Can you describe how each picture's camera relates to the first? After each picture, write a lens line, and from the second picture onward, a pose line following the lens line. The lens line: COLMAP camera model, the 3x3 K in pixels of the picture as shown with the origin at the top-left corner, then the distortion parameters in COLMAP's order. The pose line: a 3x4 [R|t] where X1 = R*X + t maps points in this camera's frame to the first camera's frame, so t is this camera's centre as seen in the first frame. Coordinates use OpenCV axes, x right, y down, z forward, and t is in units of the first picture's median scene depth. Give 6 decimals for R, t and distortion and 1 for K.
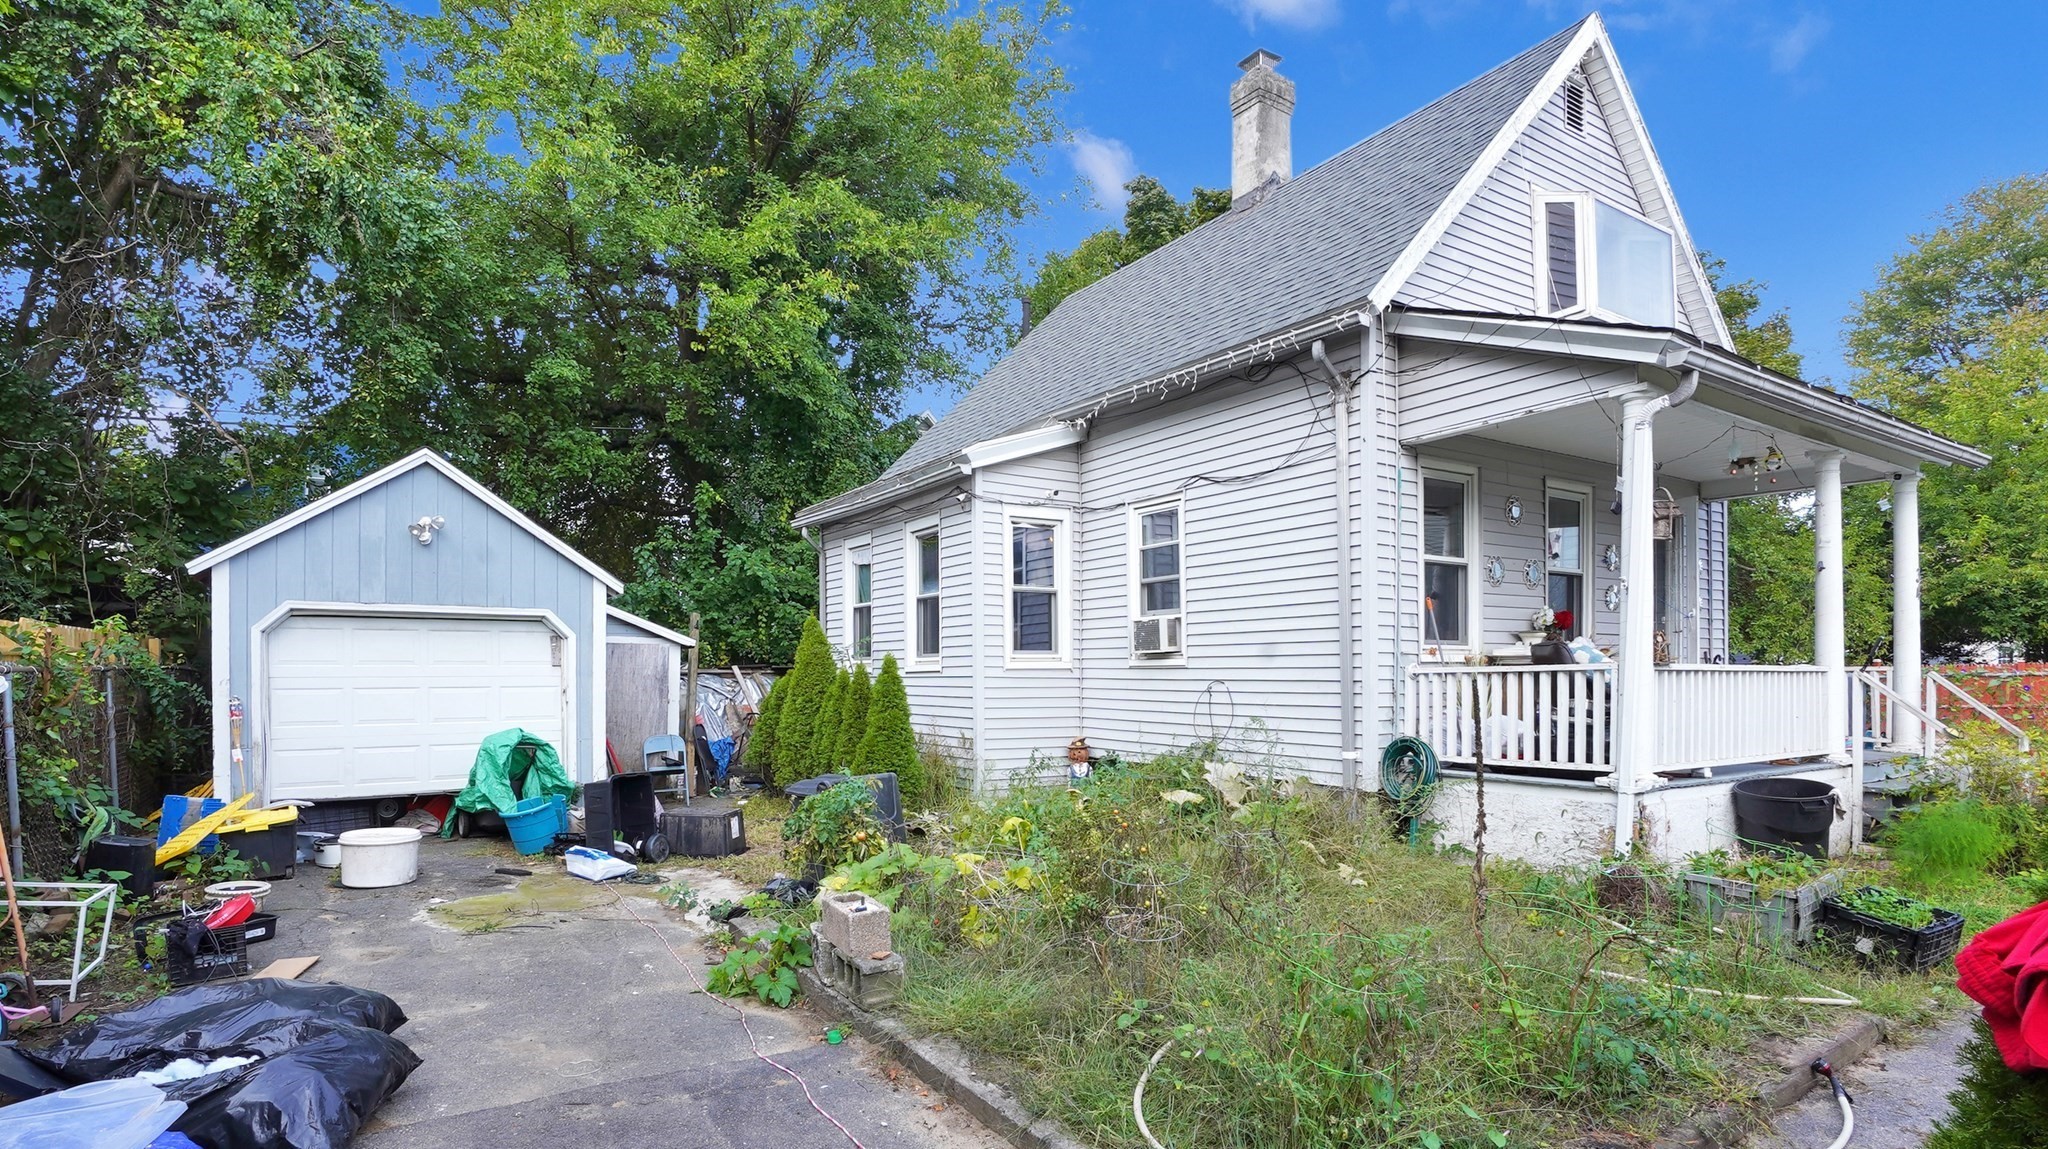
lens RADIAL K [[1003.7, 0, 1025.5], [0, 1003.7, 602.6], [0, 0, 1]] dist [-0.042472, -0.000115]
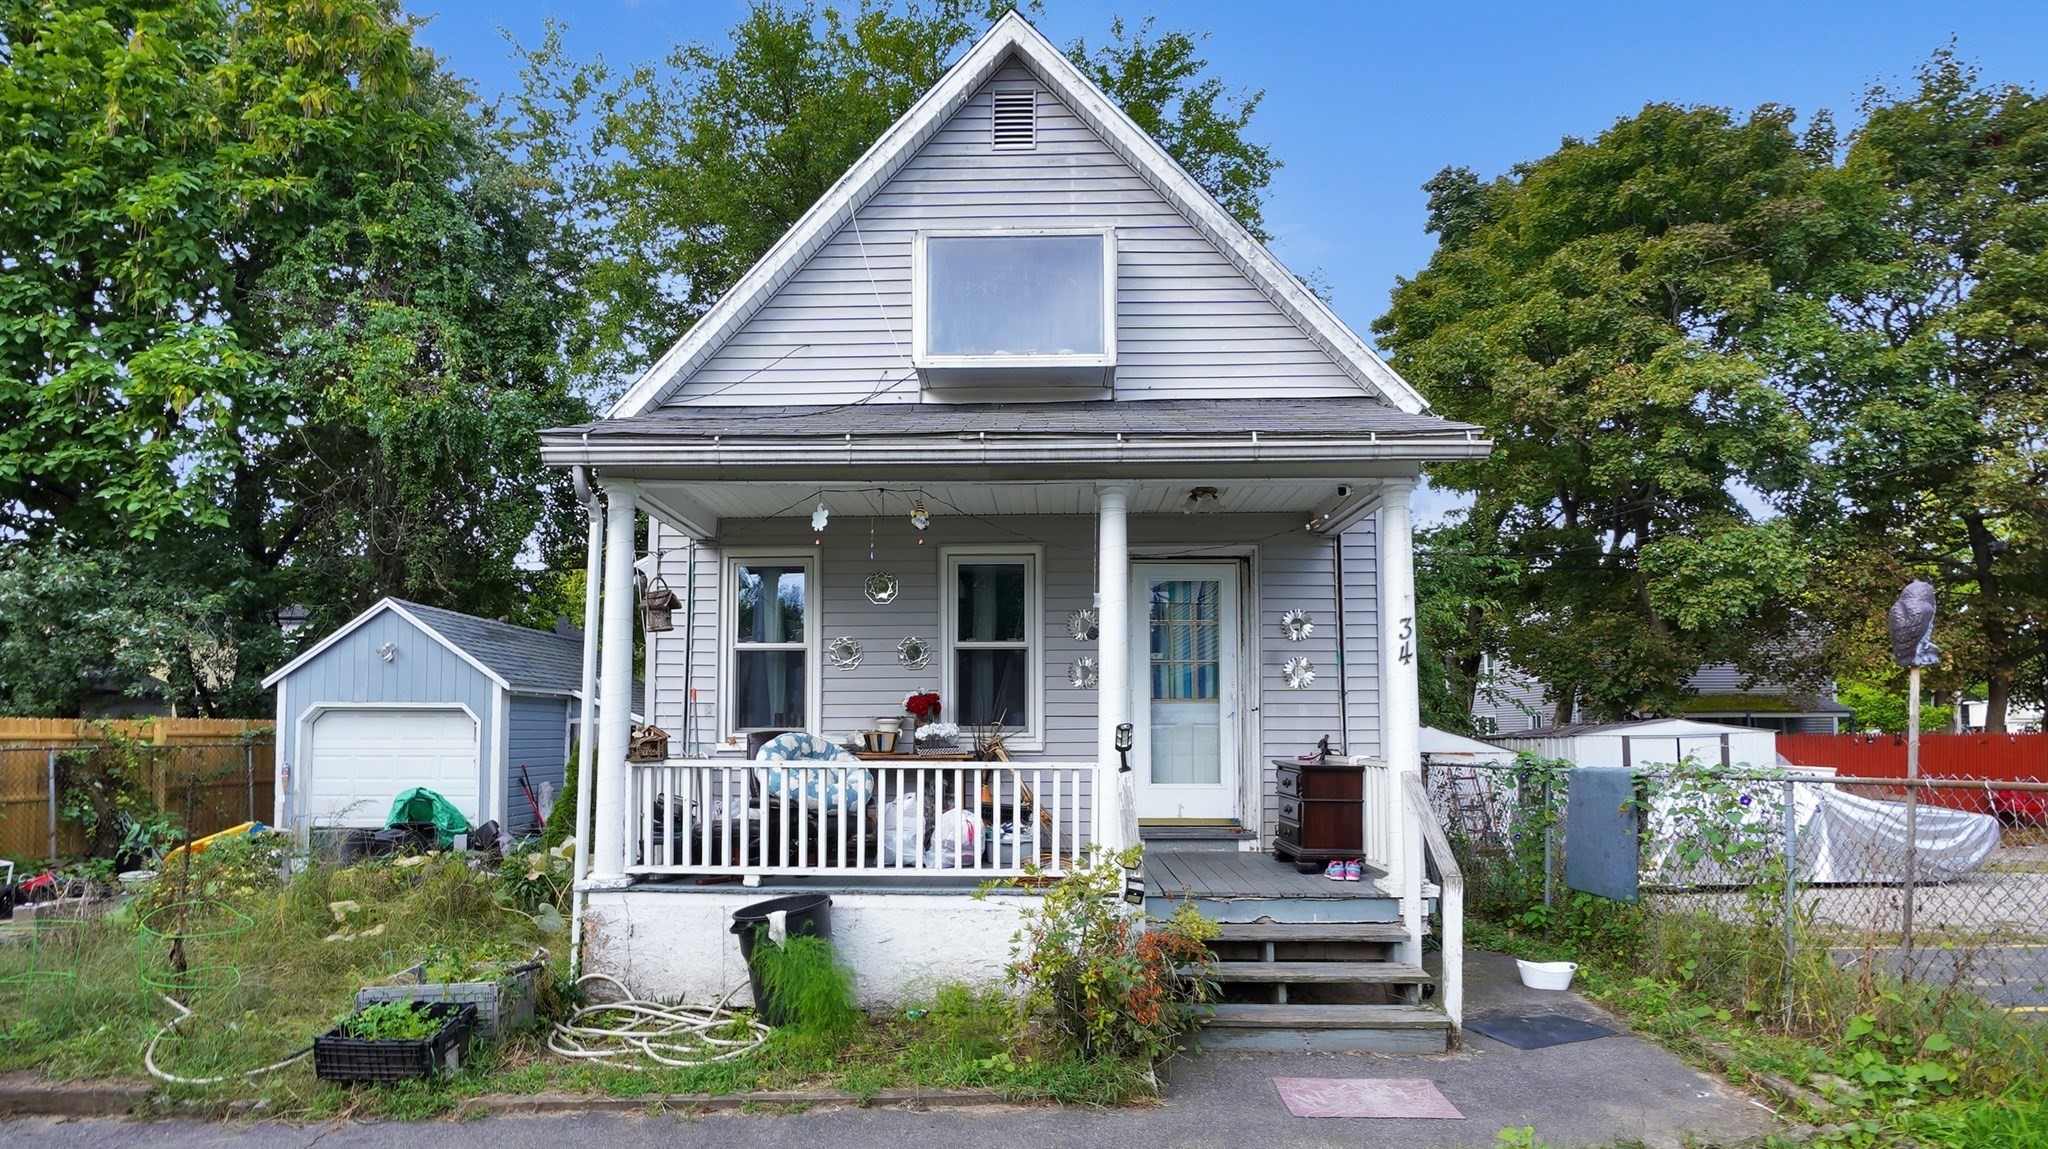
lens RADIAL K [[990.6, 0, 1014.2], [0, 990.6, 580.0], [0, 0, 1]] dist [-0.002163, -0.000266]
pose [[0.828269, -0.082563, -0.554215, 1.092266], [0.032083, 0.994450, -0.100198, -0.001105], [0.559412, 0.065210, 0.826321, 0.303993]]
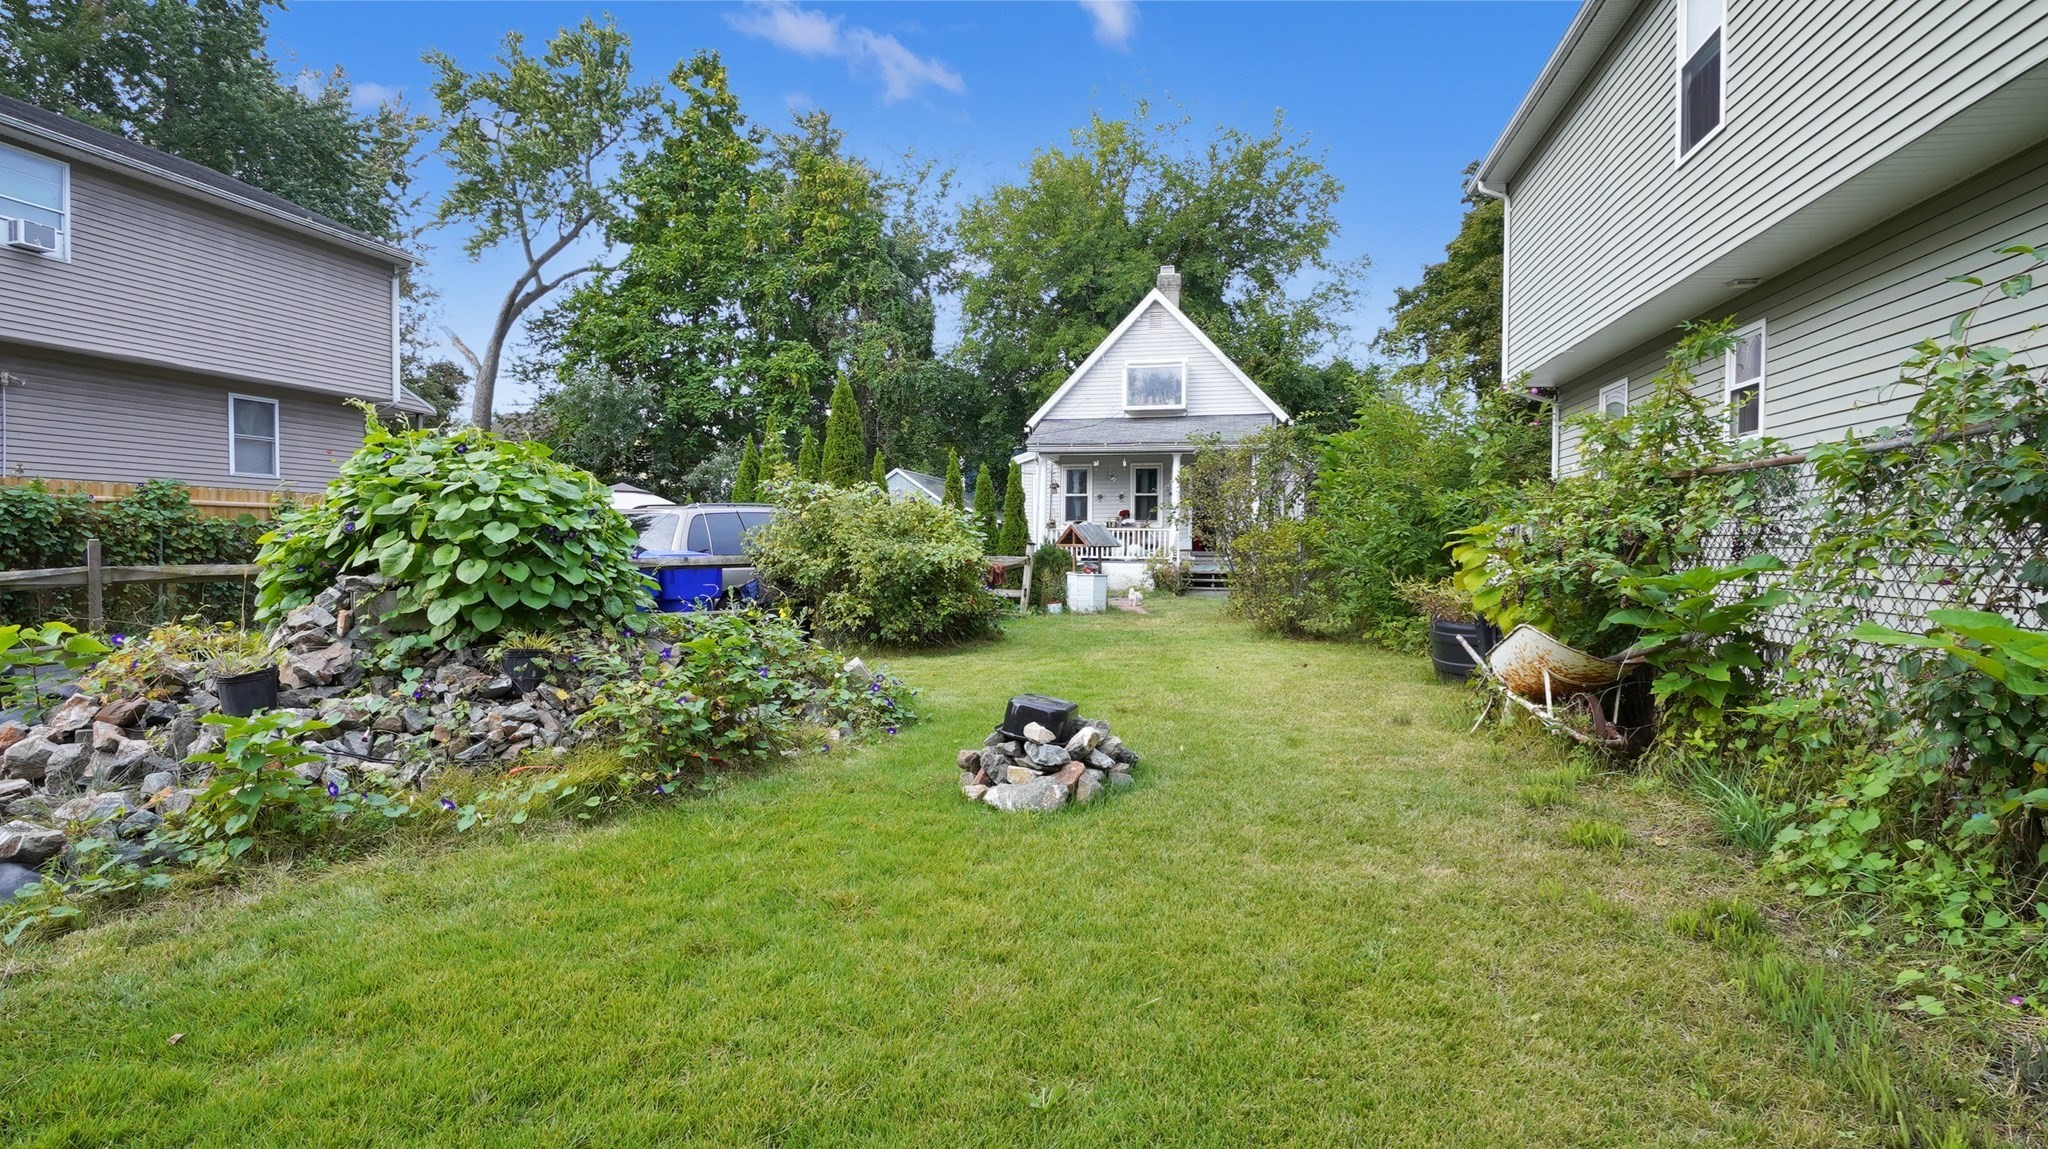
lens RADIAL K [[990.6, 0, 1014.2], [0, 990.6, 580.0], [0, 0, 1]] dist [-0.002163, -0.000266]
pose [[0.692675, 0.036933, -0.720303, 2.398918], [0.036341, 0.995632, 0.085997, -0.048527], [0.720333, -0.085744, 0.688308, -1.249680]]
